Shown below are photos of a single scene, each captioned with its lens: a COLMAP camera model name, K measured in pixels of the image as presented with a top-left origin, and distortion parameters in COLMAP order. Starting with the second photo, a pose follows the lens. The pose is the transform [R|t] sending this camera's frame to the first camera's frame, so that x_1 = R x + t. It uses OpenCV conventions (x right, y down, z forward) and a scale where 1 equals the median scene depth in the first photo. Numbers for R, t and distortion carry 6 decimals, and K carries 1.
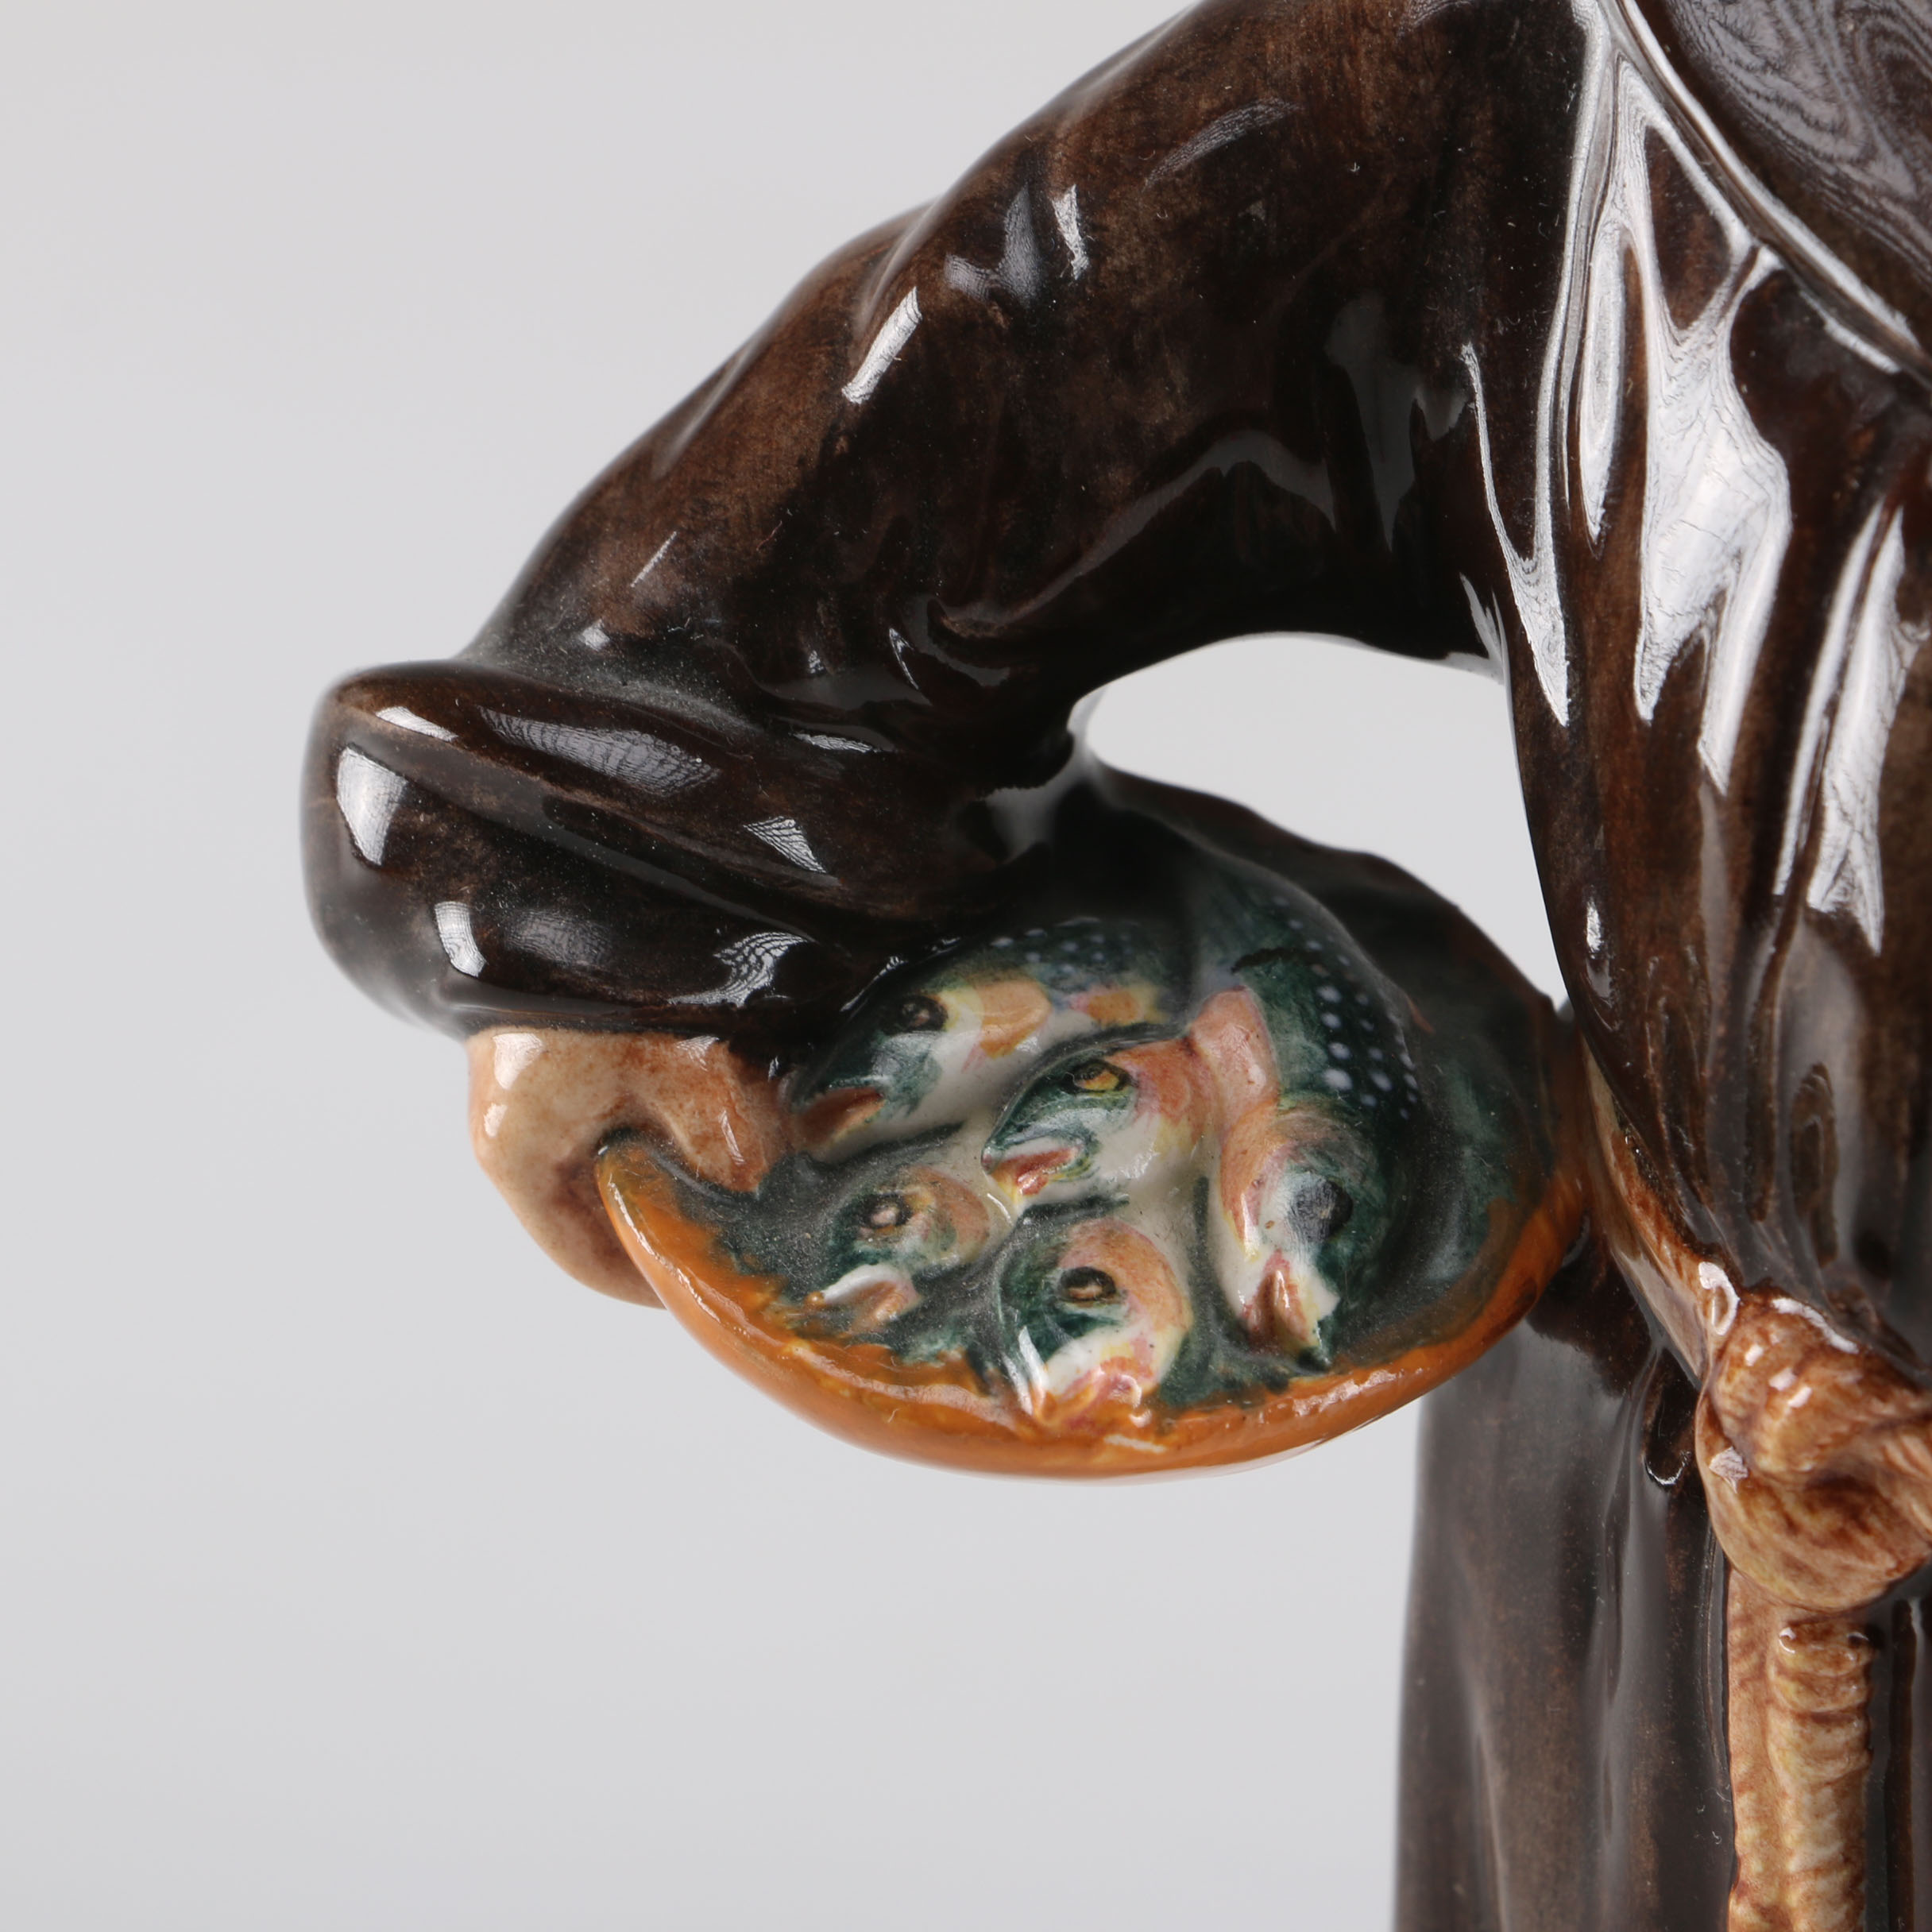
lens RADIAL K [[11467.4, 0, 966.0], [0, 11467.4, 966.0], [0, 0, 1]] dist [0.315826, -8.934816]
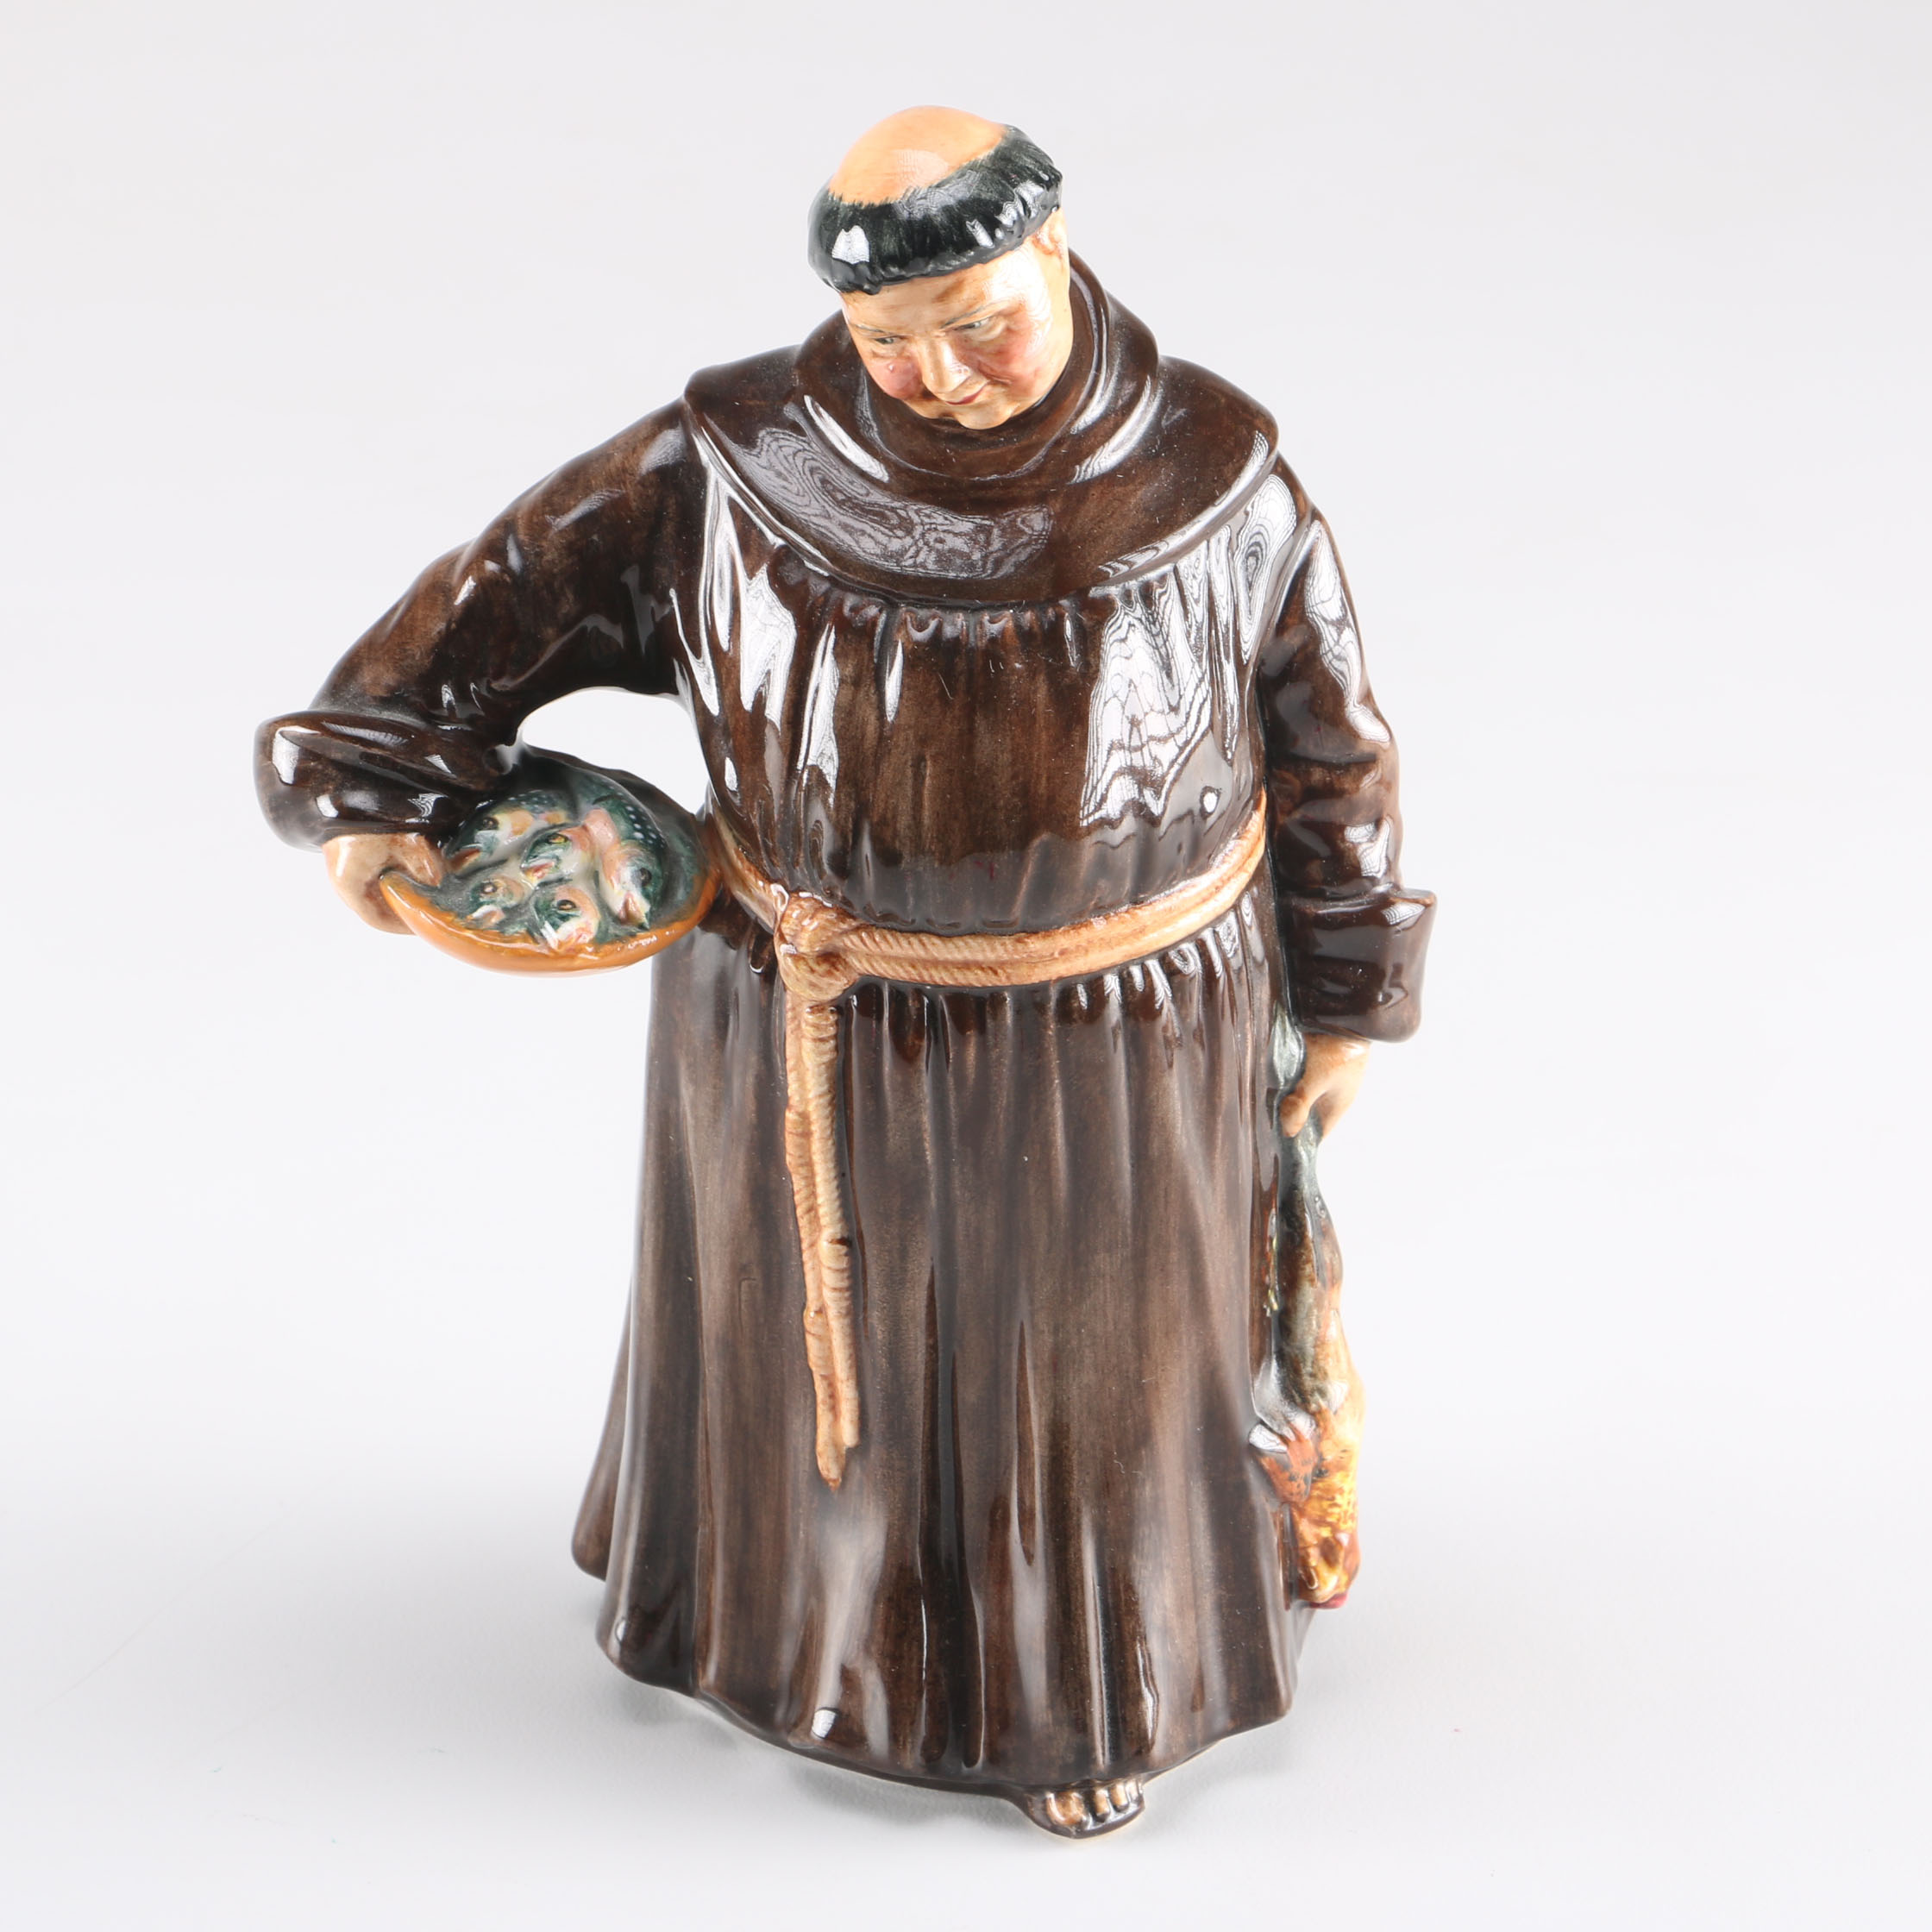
lens RADIAL K [[9670.5, 0, 966.0], [0, 9670.5, 966.0], [0, 0, 1]] dist [0.318708, -2.657288]
pose [[0.978473, -0.052905, 0.199480, -0.378770], [0.063787, 0.996783, -0.048521, 0.167859], [-0.196271, 0.060201, 0.978700, -1.416446]]
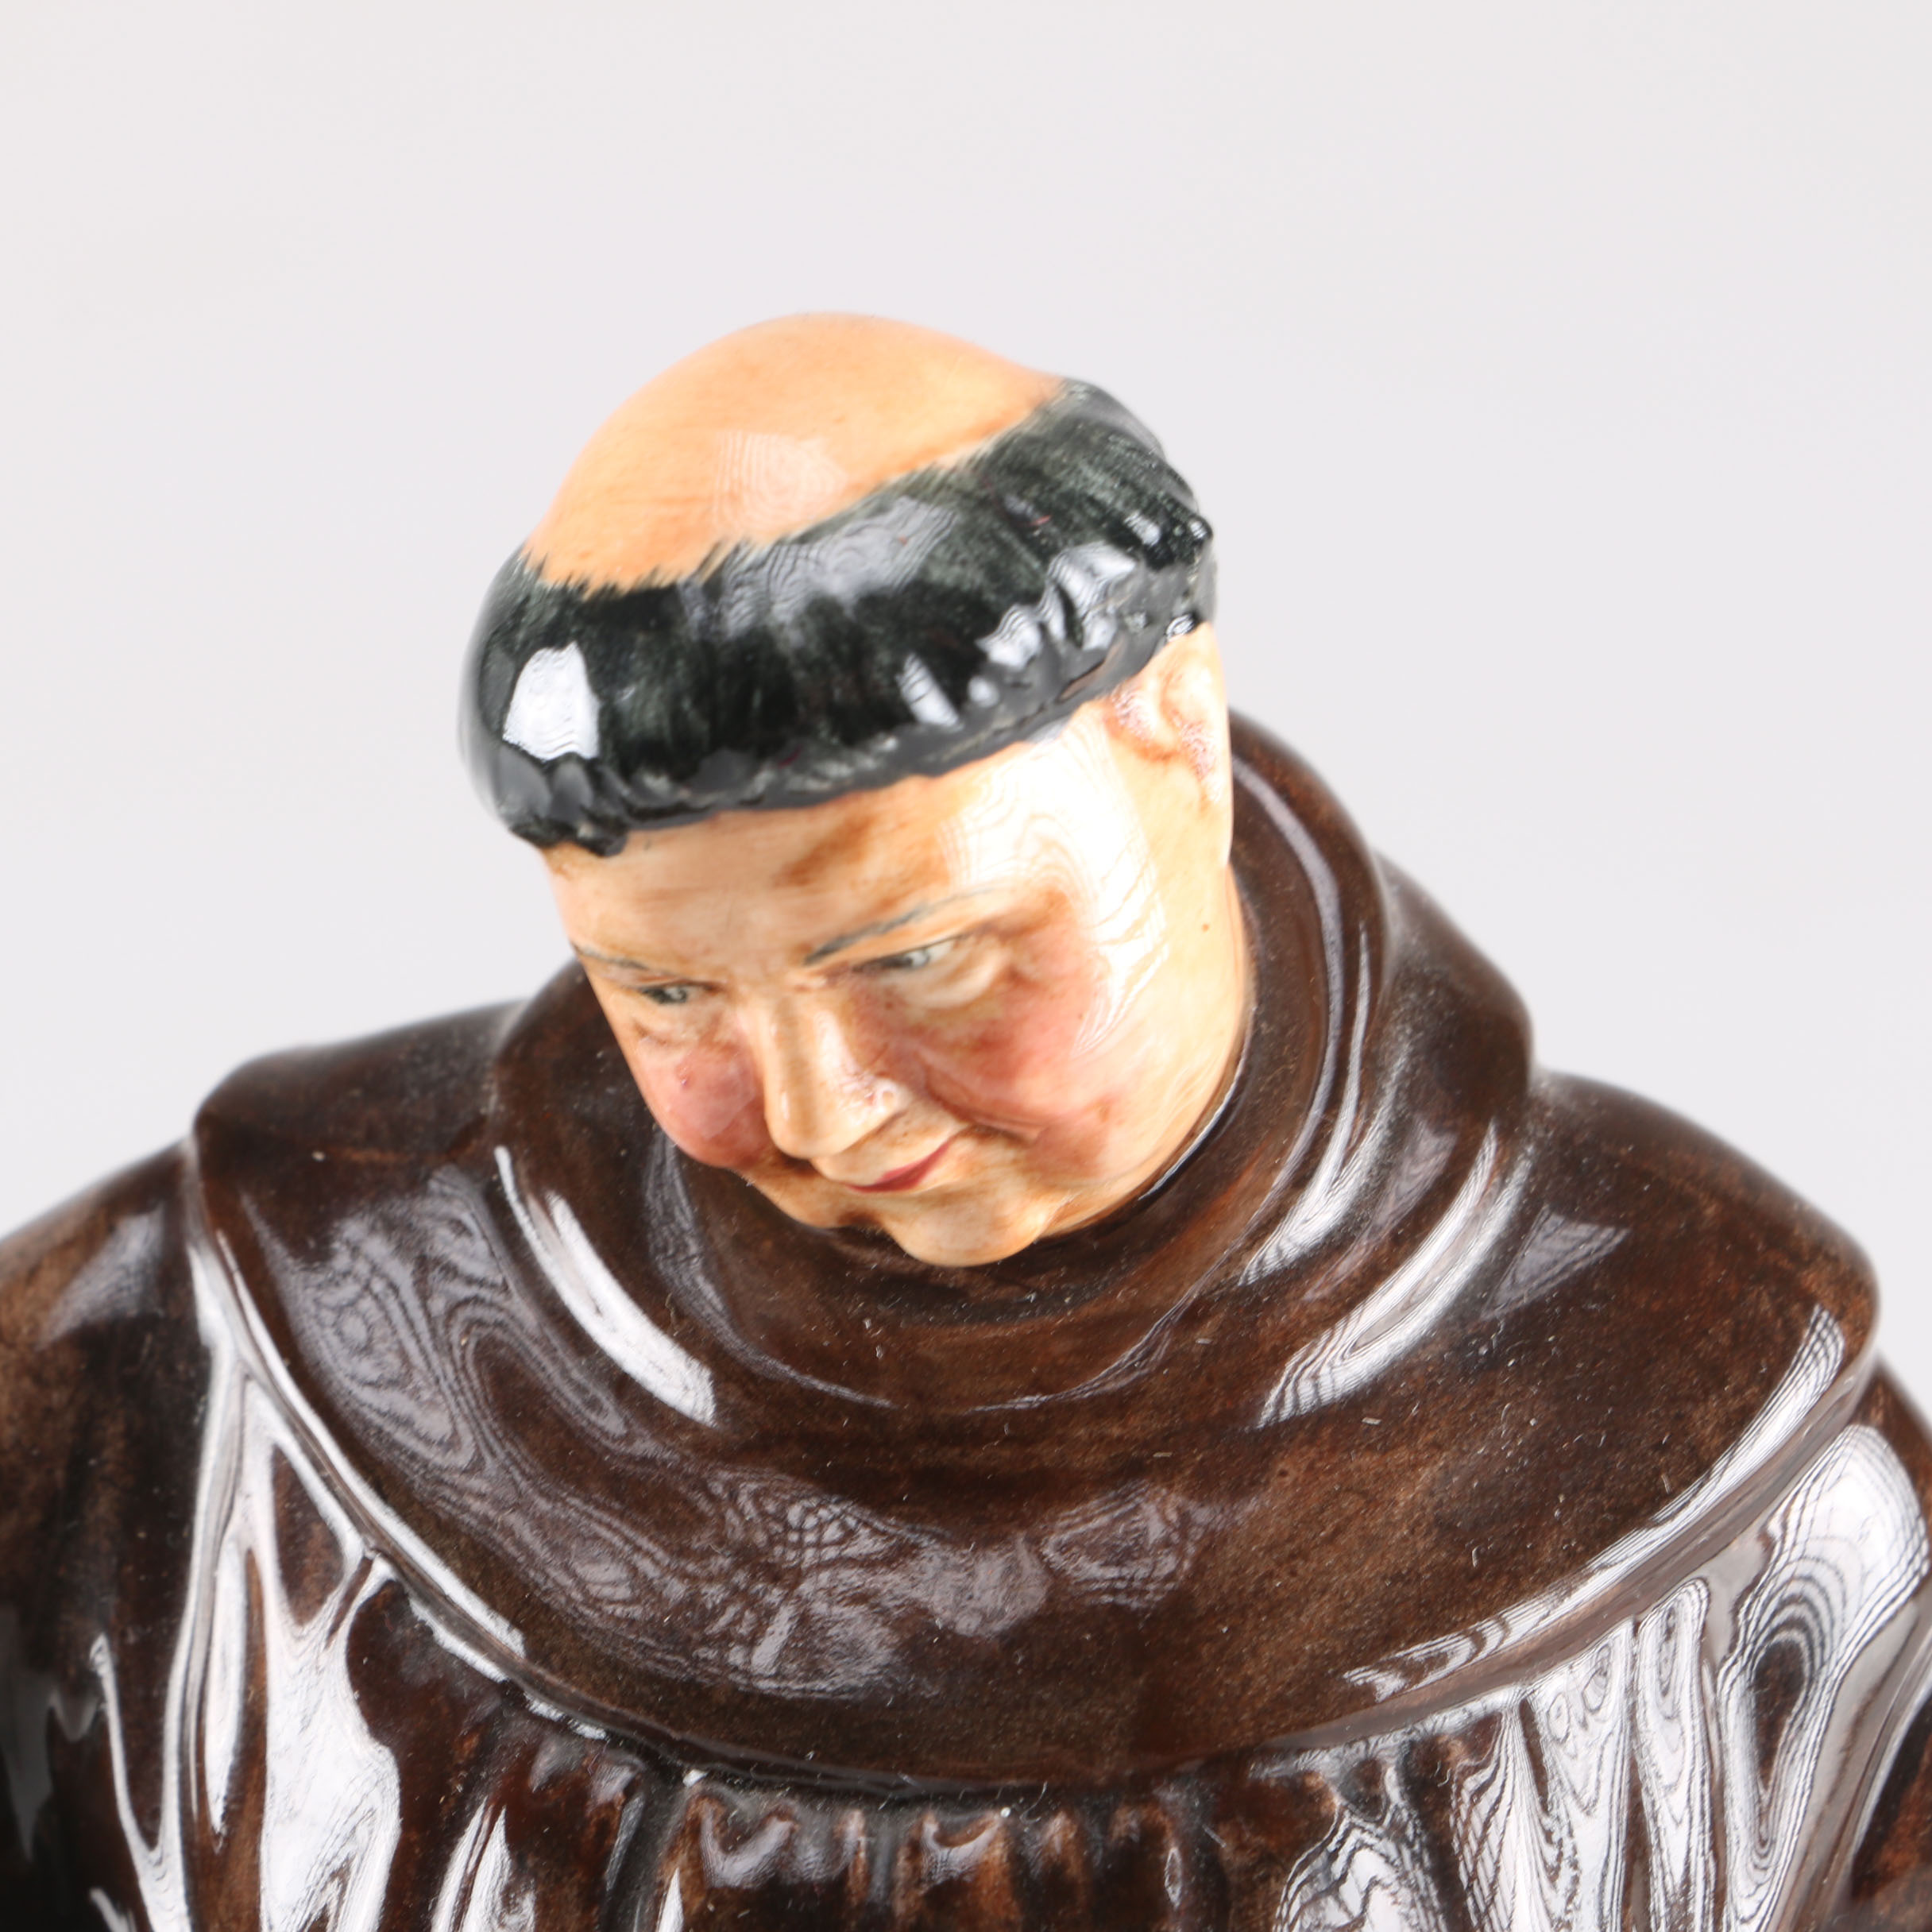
lens RADIAL K [[11467.4, 0, 966.0], [0, 11467.4, 966.0], [0, 0, 1]] dist [0.315826, -8.934816]
pose [[0.997813, 0.002133, 0.066069, 0.052814], [0.005697, 0.992987, -0.118090, 0.005918], [-0.065858, 0.118208, 0.990803, -0.018439]]
